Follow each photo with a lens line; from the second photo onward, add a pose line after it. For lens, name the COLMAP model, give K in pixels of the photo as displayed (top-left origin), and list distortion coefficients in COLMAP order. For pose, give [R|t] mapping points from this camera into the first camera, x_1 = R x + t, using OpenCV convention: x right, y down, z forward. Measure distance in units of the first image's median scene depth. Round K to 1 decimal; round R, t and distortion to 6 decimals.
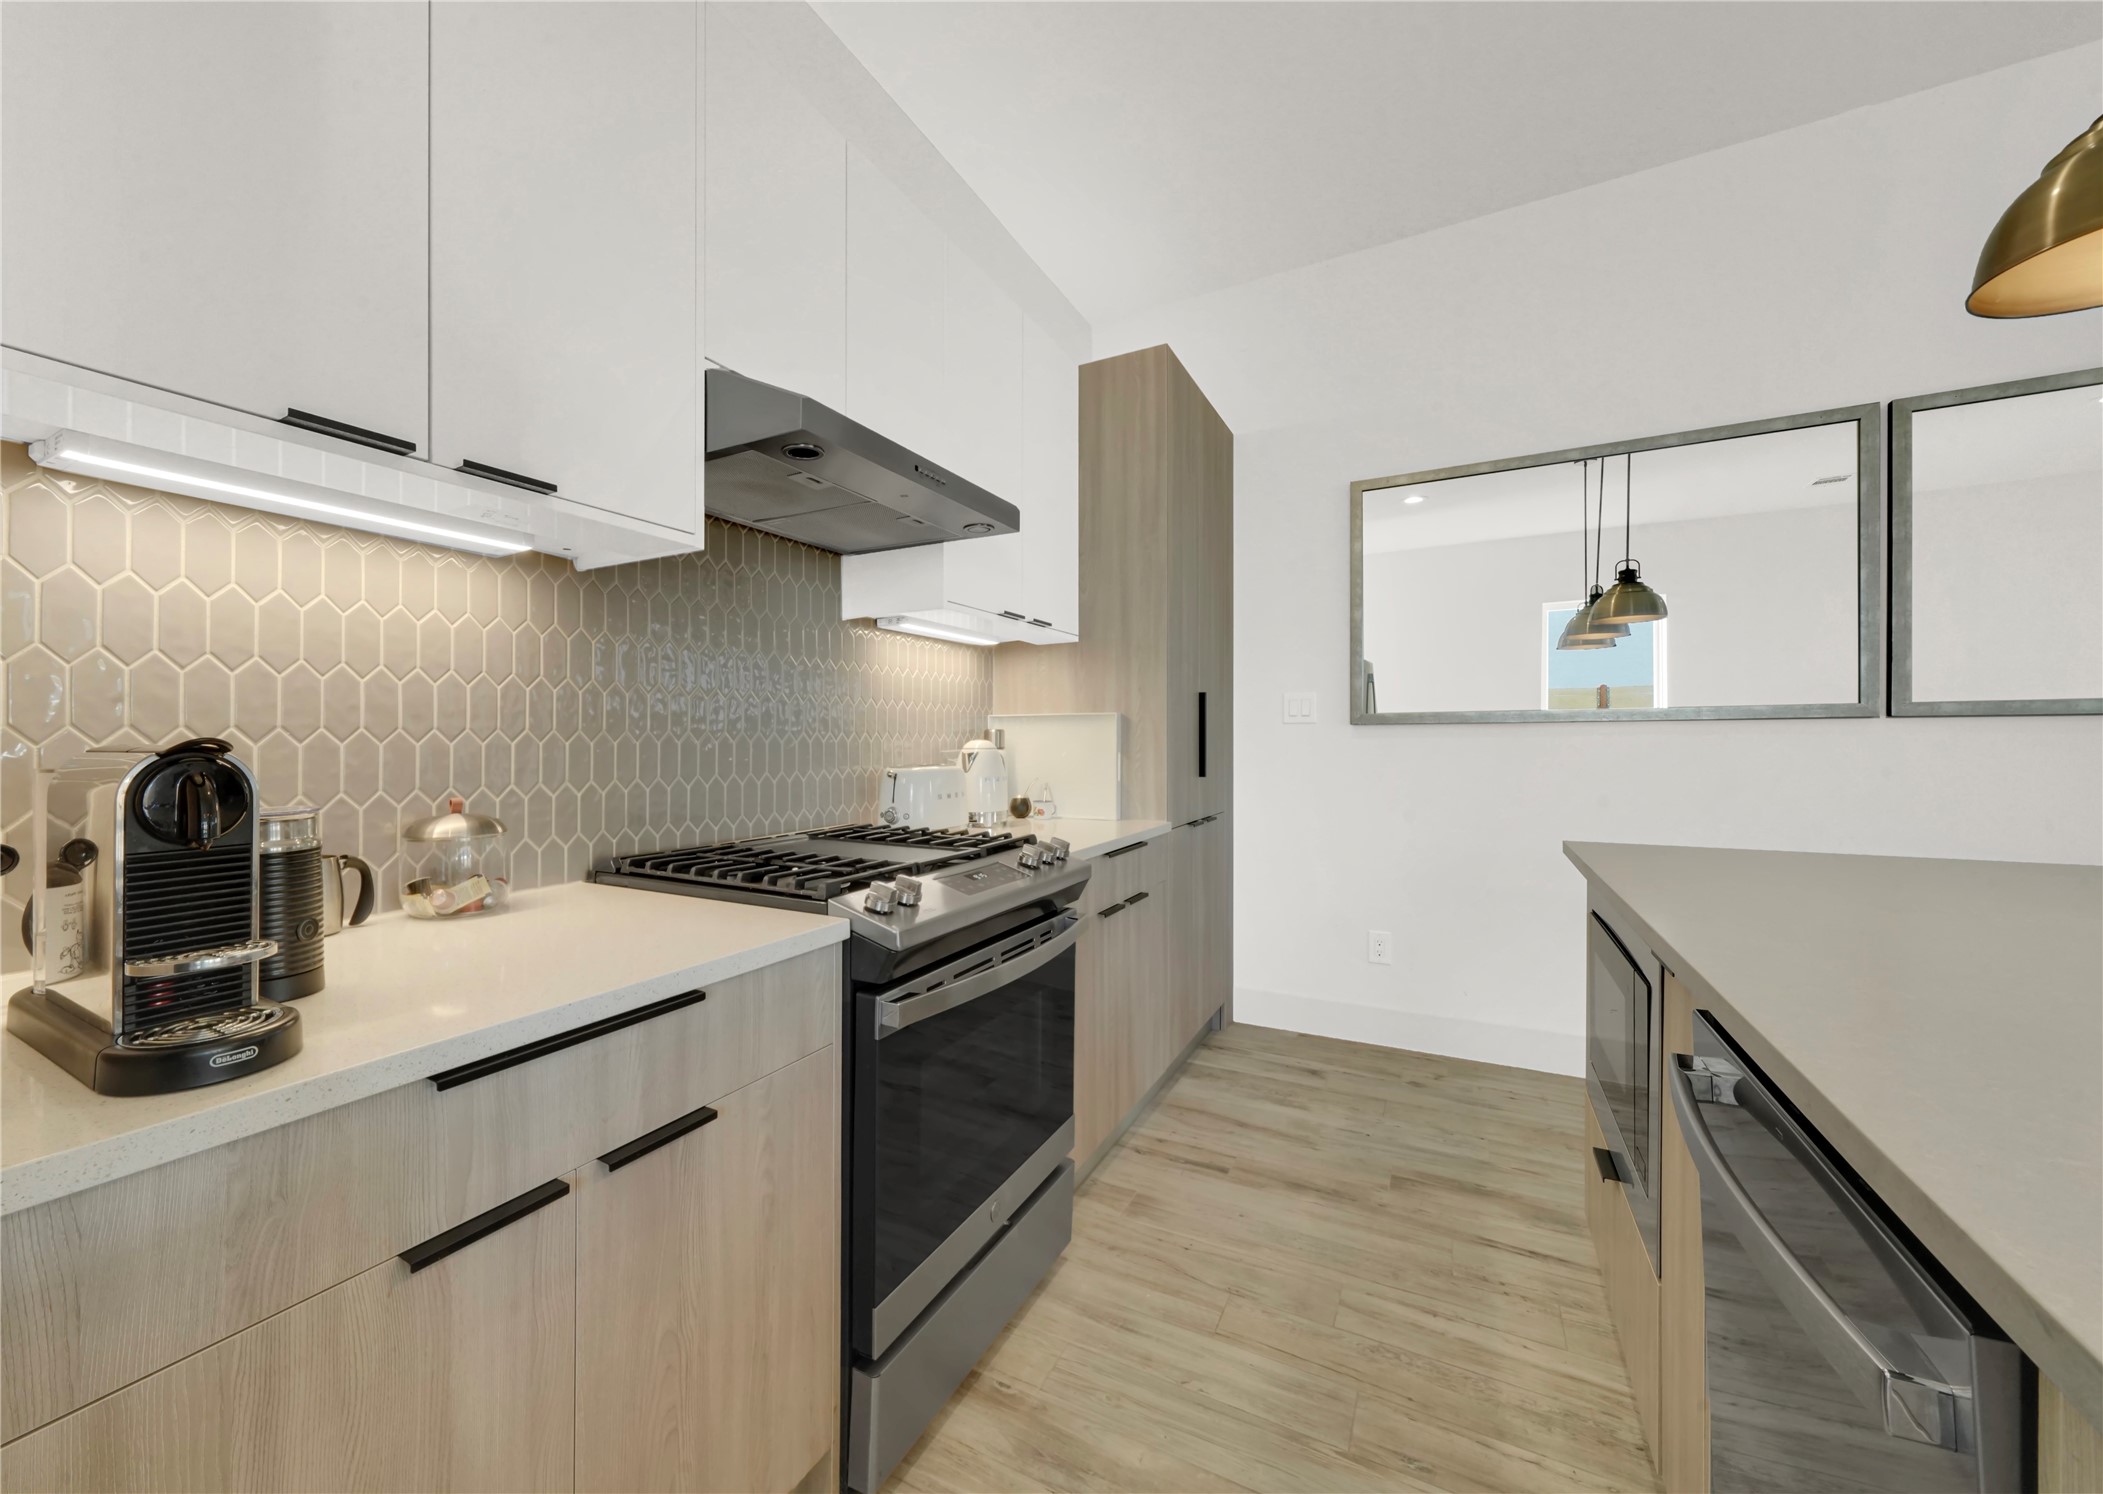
lens RADIAL K [[801.7, 0, 1032.6], [0, 801.7, 741.9], [0, 0, 1]] dist [0.002070, 0.000047]
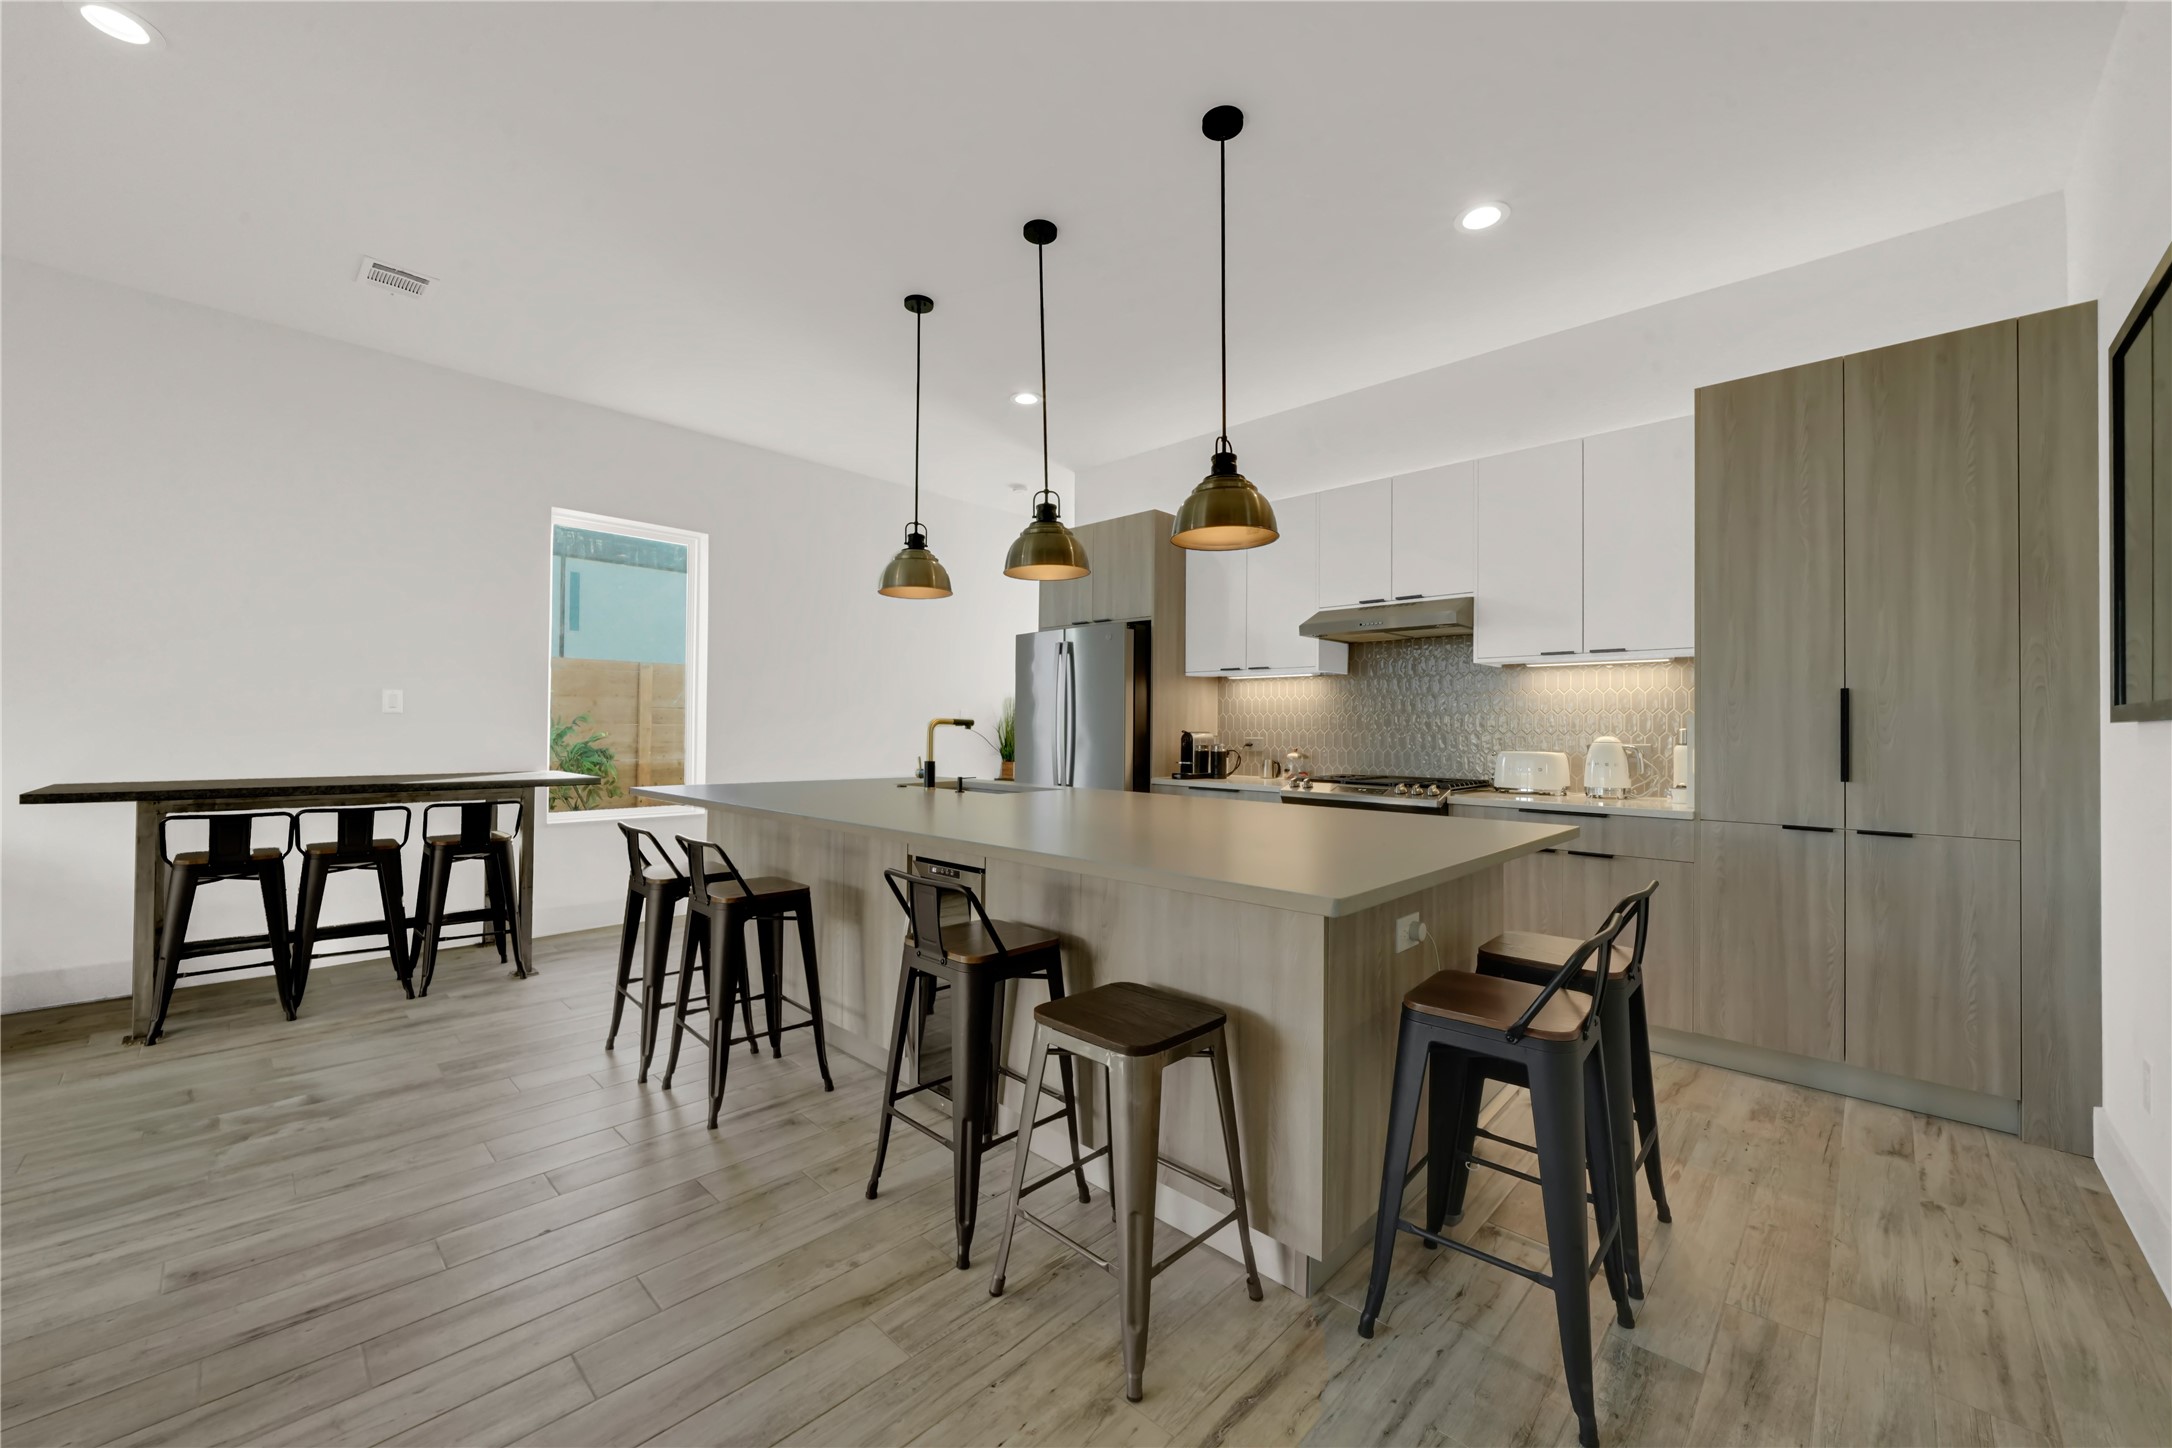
lens RADIAL K [[833.7, 0, 1055.6], [0, 833.7, 721.5], [0, 0, 1]] dist [-0.001254, 0.000080]
pose [[-0.250826, -0.012061, -0.967957, 1.495588], [-0.010772, 0.999895, -0.009668, -0.000935], [0.967972, 0.008002, -0.250929, 0.432964]]
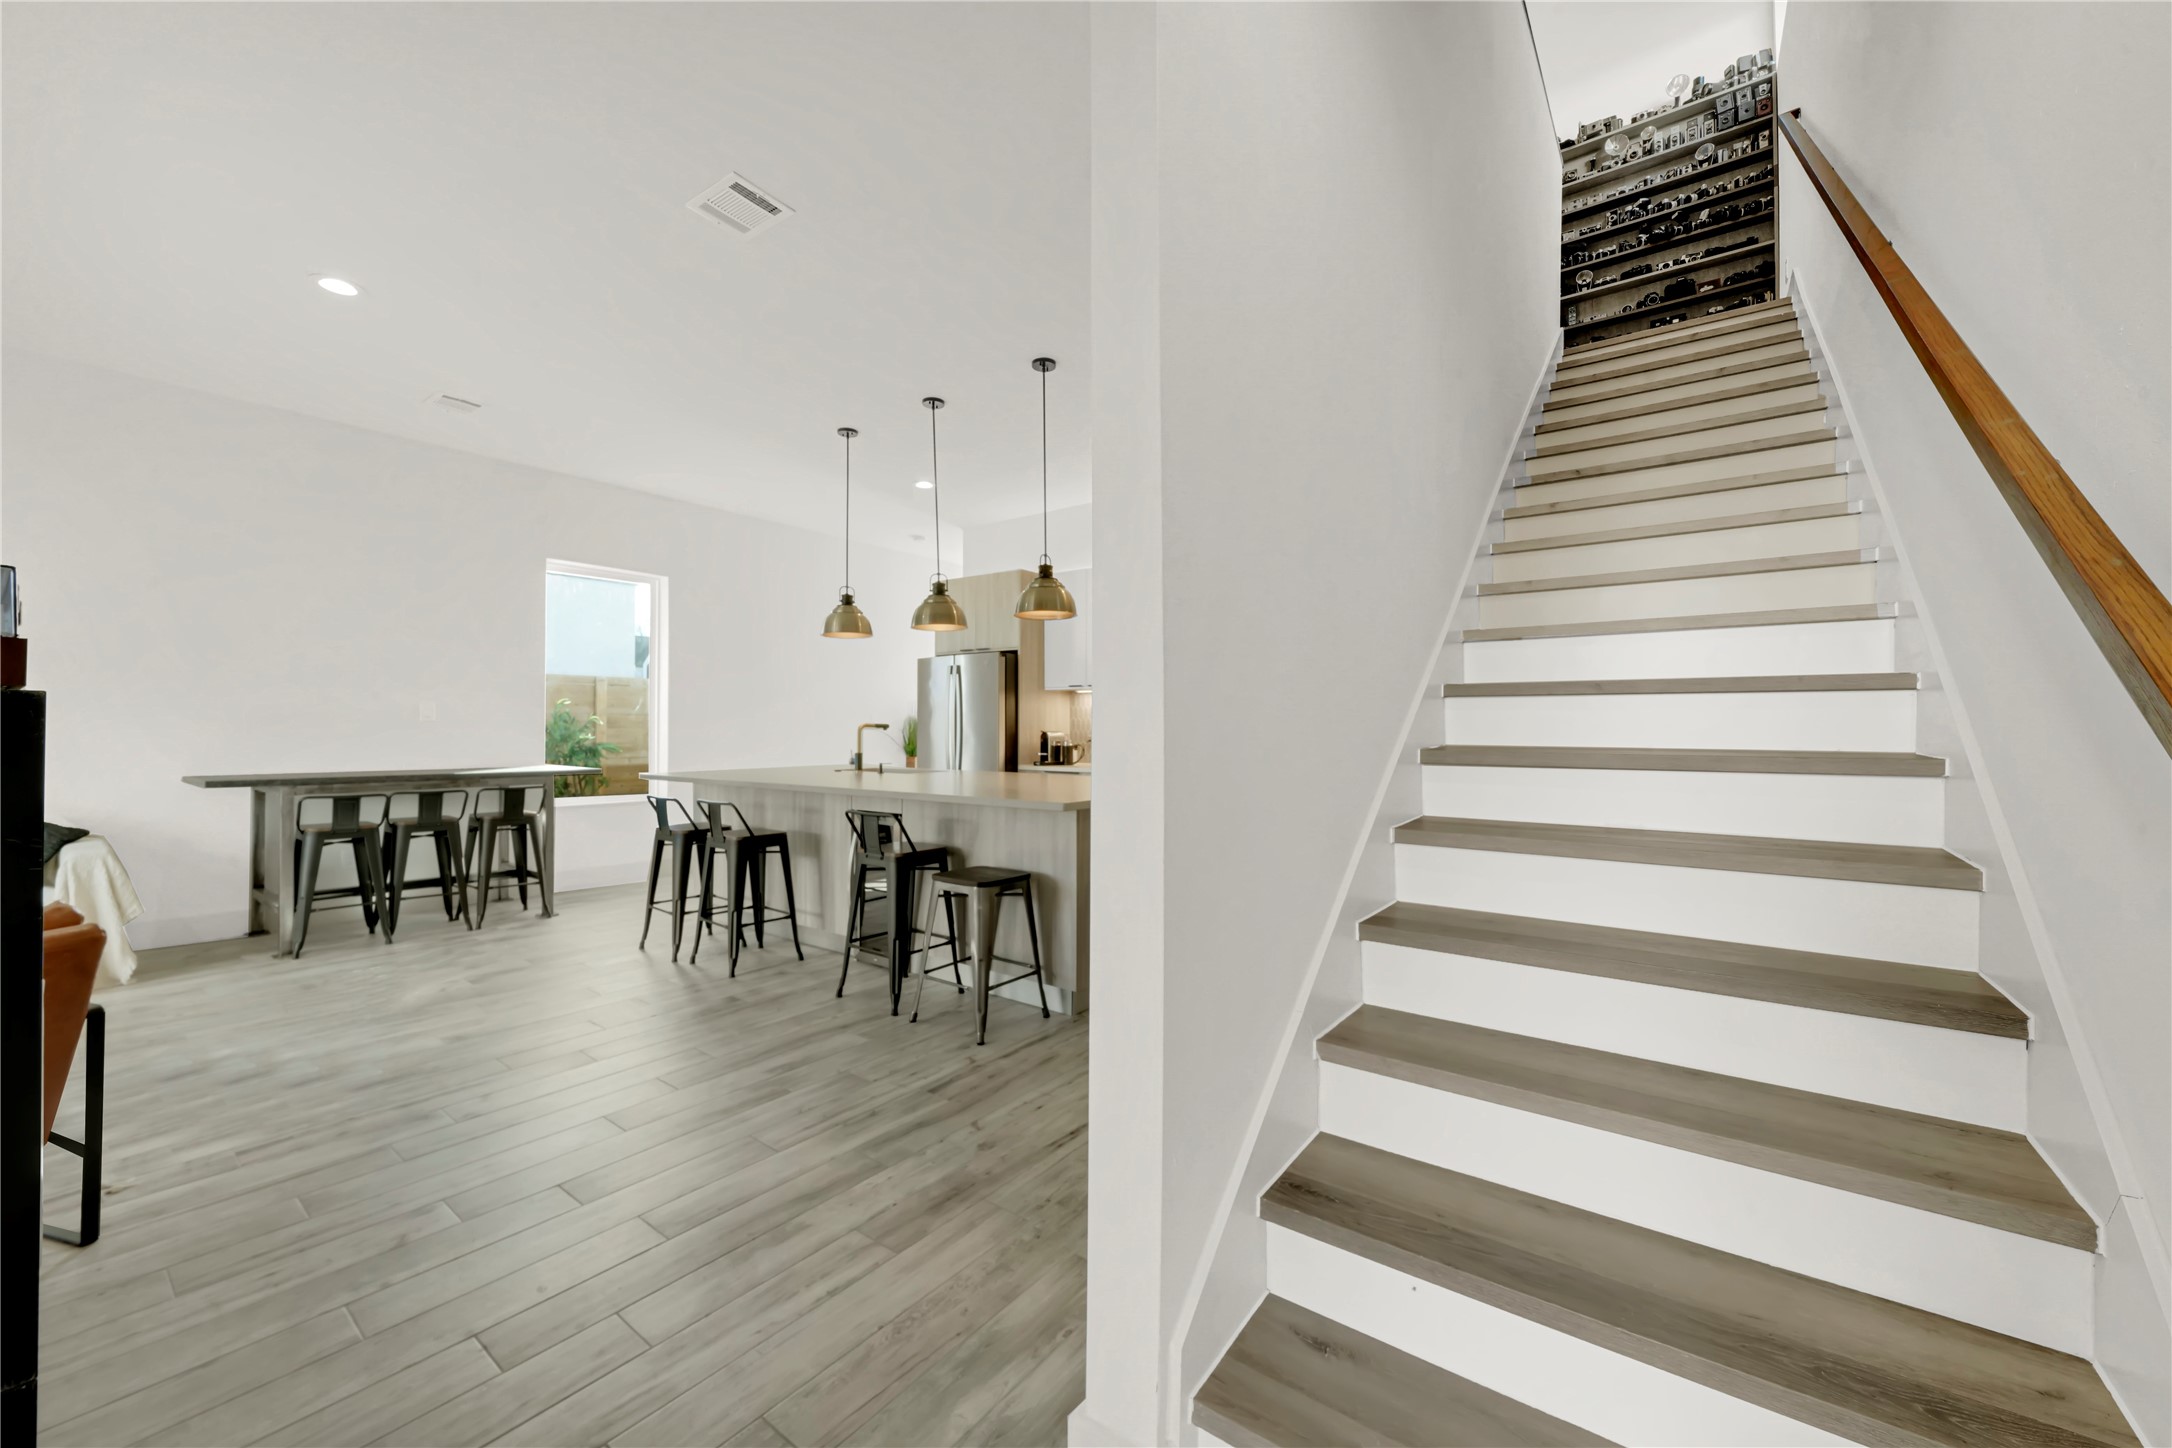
lens RADIAL K [[833.7, 0, 1077.0], [0, 833.7, 717.8], [0, 0, 1]] dist [-0.001254, 0.000080]
pose [[-0.107349, -0.016742, -0.994080, 2.161795], [-0.003312, 0.999859, -0.016481, 0.000244], [0.994216, 0.001523, -0.107390, 0.626152]]
